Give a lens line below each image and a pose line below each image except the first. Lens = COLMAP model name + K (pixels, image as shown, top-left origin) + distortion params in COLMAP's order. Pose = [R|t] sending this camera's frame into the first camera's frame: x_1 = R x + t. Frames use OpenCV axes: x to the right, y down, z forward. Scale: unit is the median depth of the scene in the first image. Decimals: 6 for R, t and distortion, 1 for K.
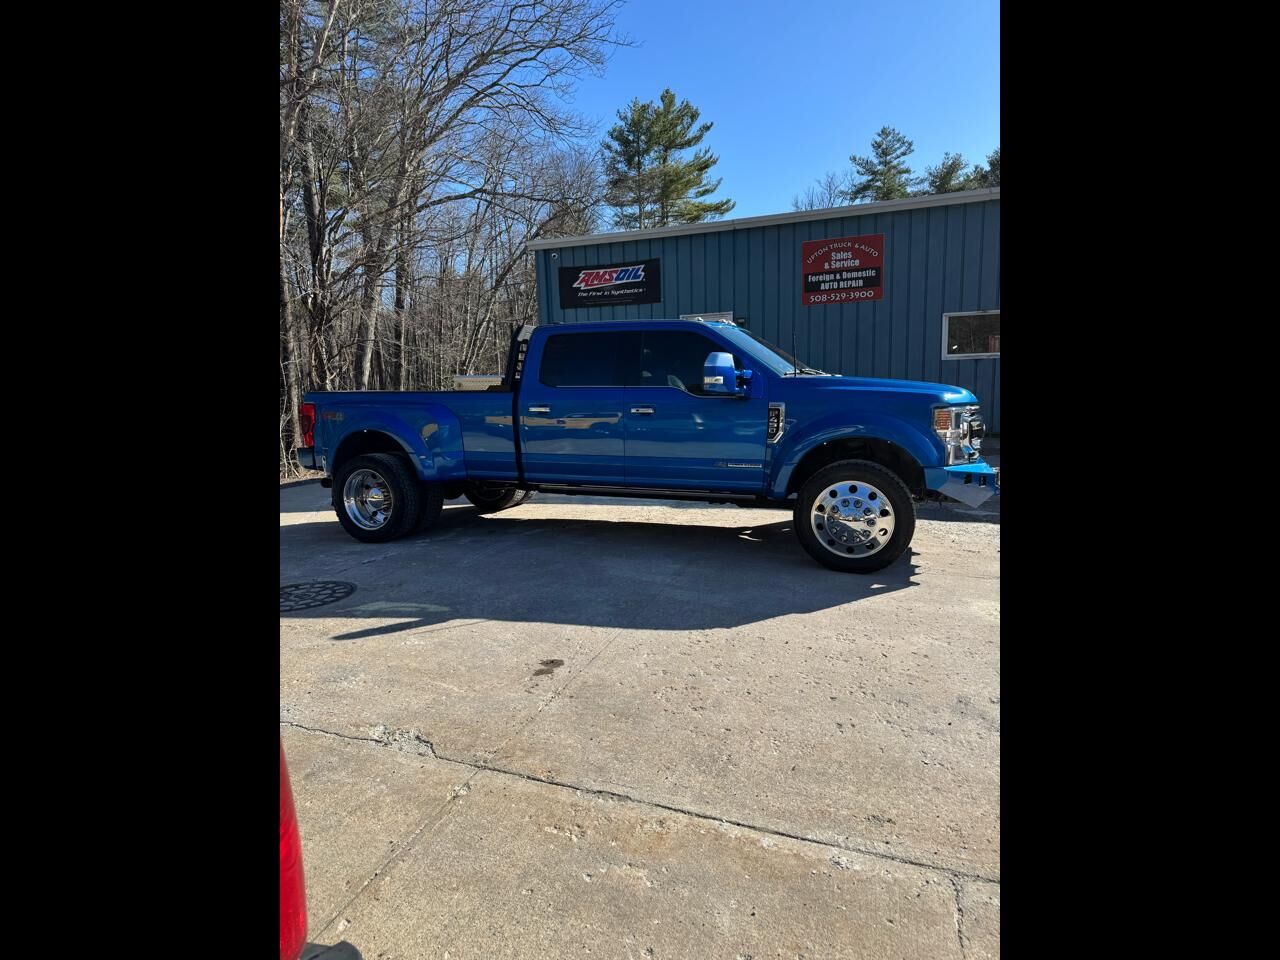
lens RADIAL K [[659.5, 0, 643.5], [0, 659.5, 491.6], [0, 0, 1]] dist [0.049163, -0.068020]
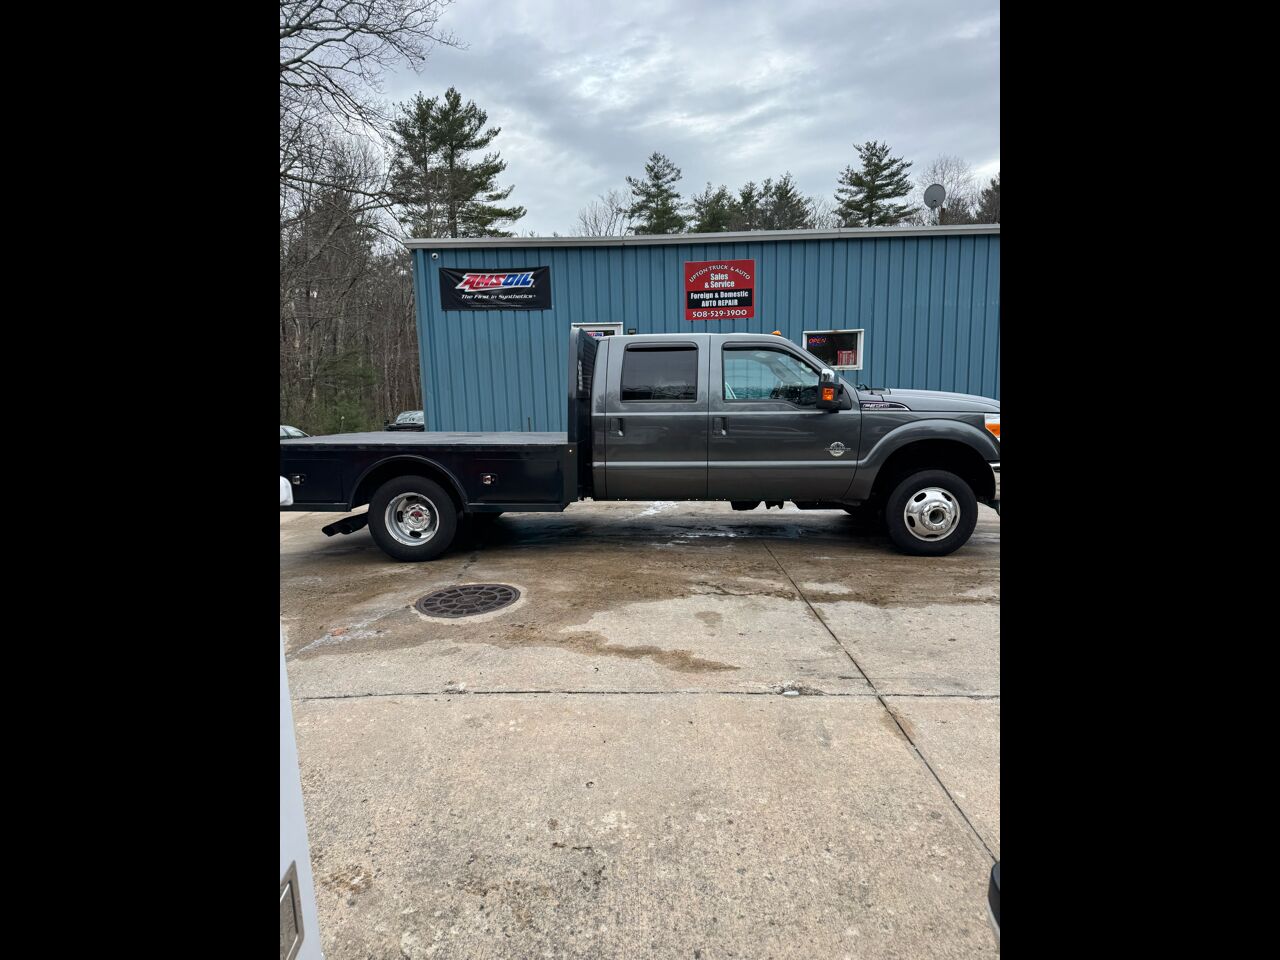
lens RADIAL K [[659.5, 0, 643.5], [0, 659.5, 491.6], [0, 0, 1]] dist [0.049163, -0.068020]
pose [[0.941907, -0.041589, 0.333289, -0.104186], [0.044849, 0.998992, -0.002090, 0.001613], [-0.332866, 0.016917, 0.942822, -0.002888]]
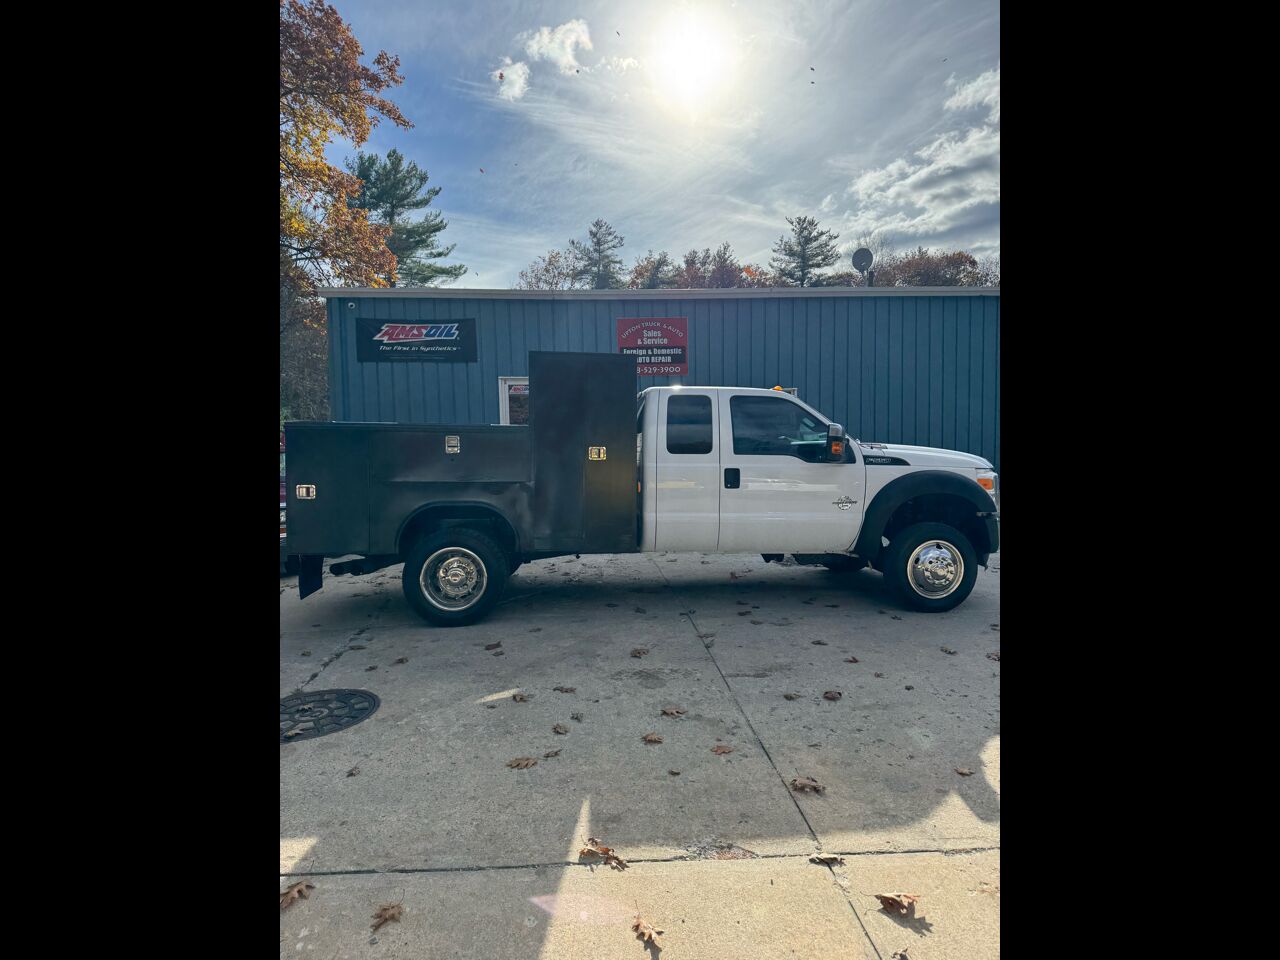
lens RADIAL K [[659.5, 0, 643.5], [0, 659.5, 491.6], [0, 0, 1]] dist [0.049163, -0.068020]
pose [[0.910698, -0.012385, 0.412888, -0.083978], [0.051220, 0.995222, -0.083122, -0.002489], [-0.409886, 0.096847, 0.906981, 0.019729]]
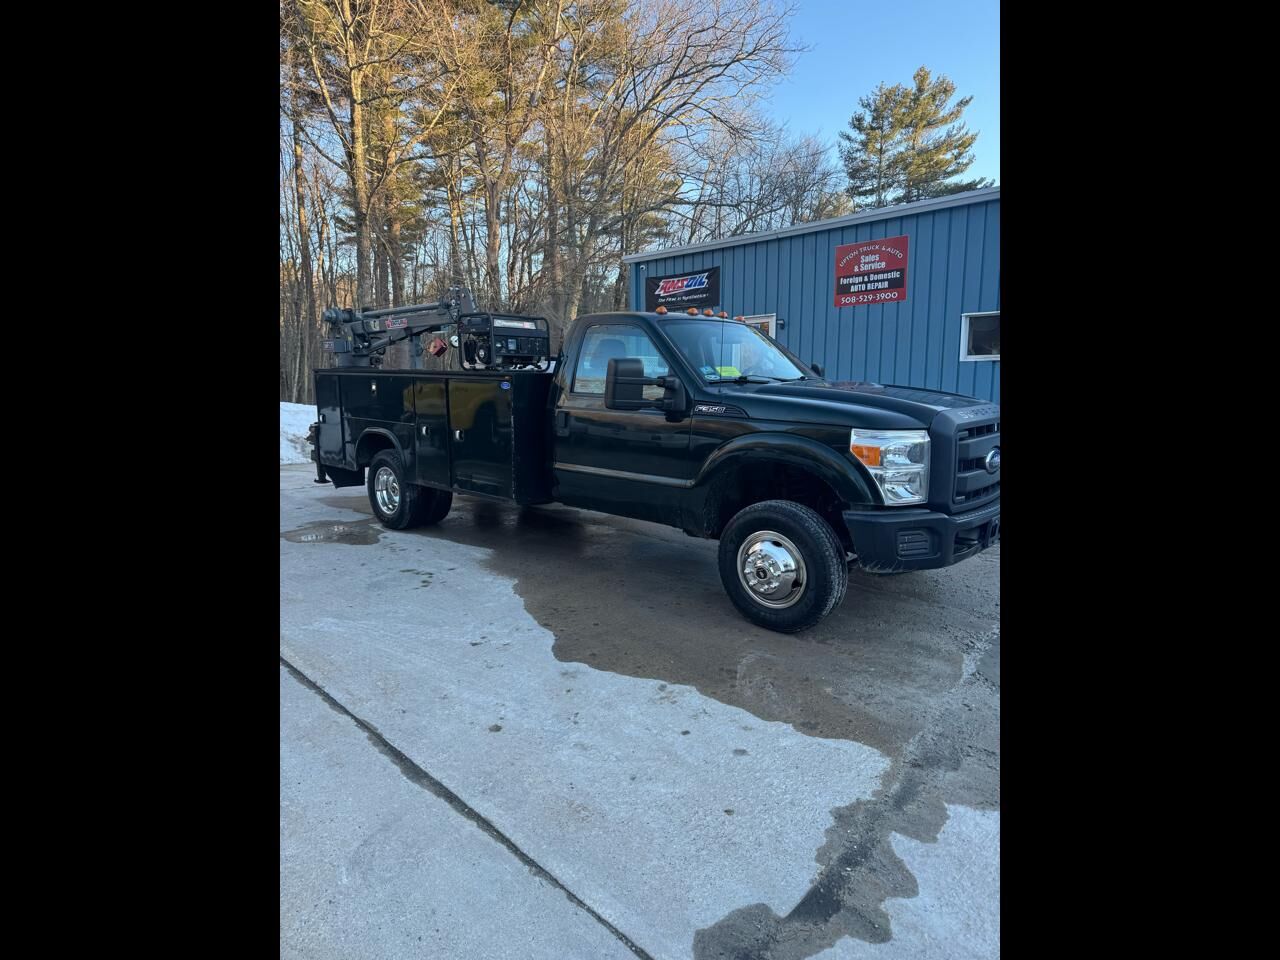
lens RADIAL K [[659.5, 0, 643.5], [0, 659.5, 491.6], [0, 0, 1]] dist [0.049163, -0.068020]
pose [[0.915788, 0.089278, -0.391615, 0.204981], [-0.083849, 0.995997, 0.030981, 0.002205], [0.392813, 0.004465, 0.919607, -0.044823]]
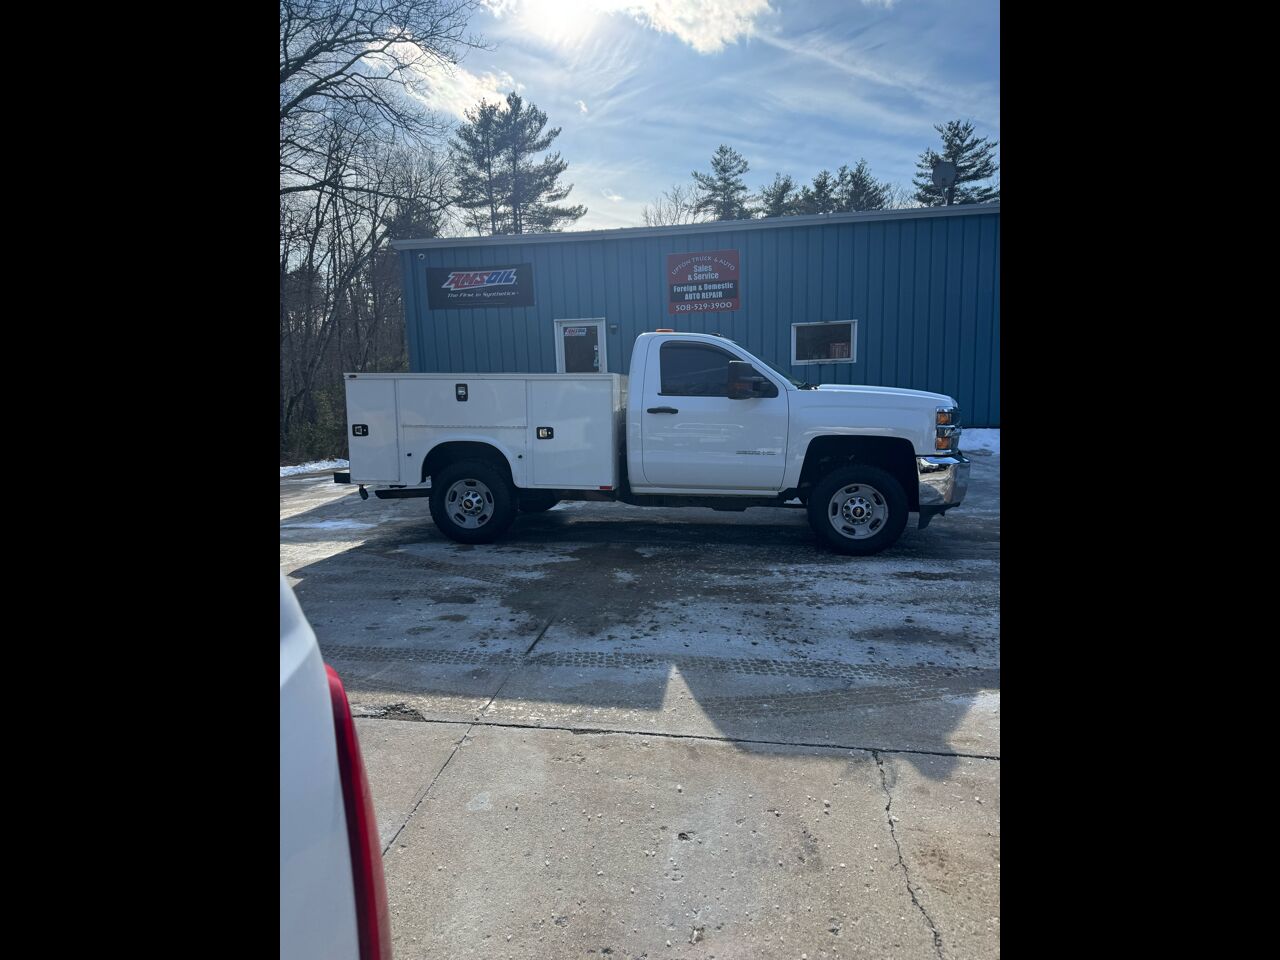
lens RADIAL K [[659.5, 0, 643.5], [0, 659.5, 491.6], [0, 0, 1]] dist [0.049163, -0.068020]
pose [[0.976181, -0.032427, 0.214520, -0.020119], [0.033617, 0.999433, -0.001900, 0.003979], [-0.214337, 0.009066, 0.976718, -0.017063]]
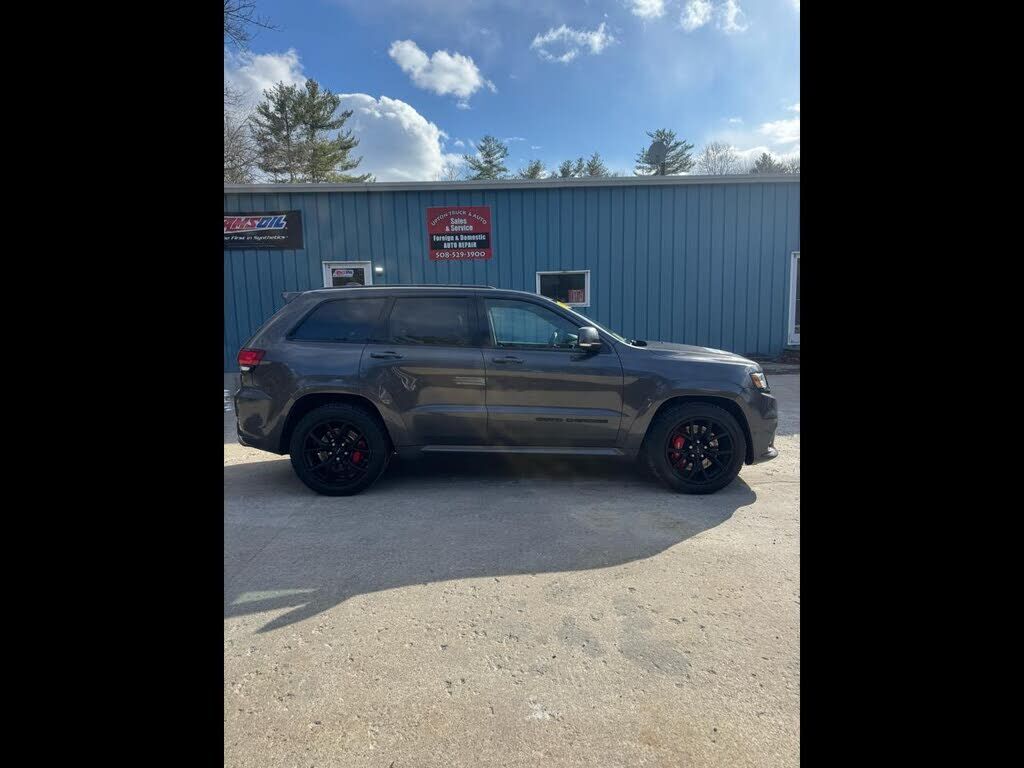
lens RADIAL K [[527.6, 0, 514.8], [0, 527.6, 393.3], [0, 0, 1]] dist [0.049163, -0.068020]
pose [[0.929995, -0.037144, 0.365689, 0.011179], [0.050917, 0.998308, -0.028086, -0.001547], [-0.364027, 0.044739, 0.930313, 0.028990]]
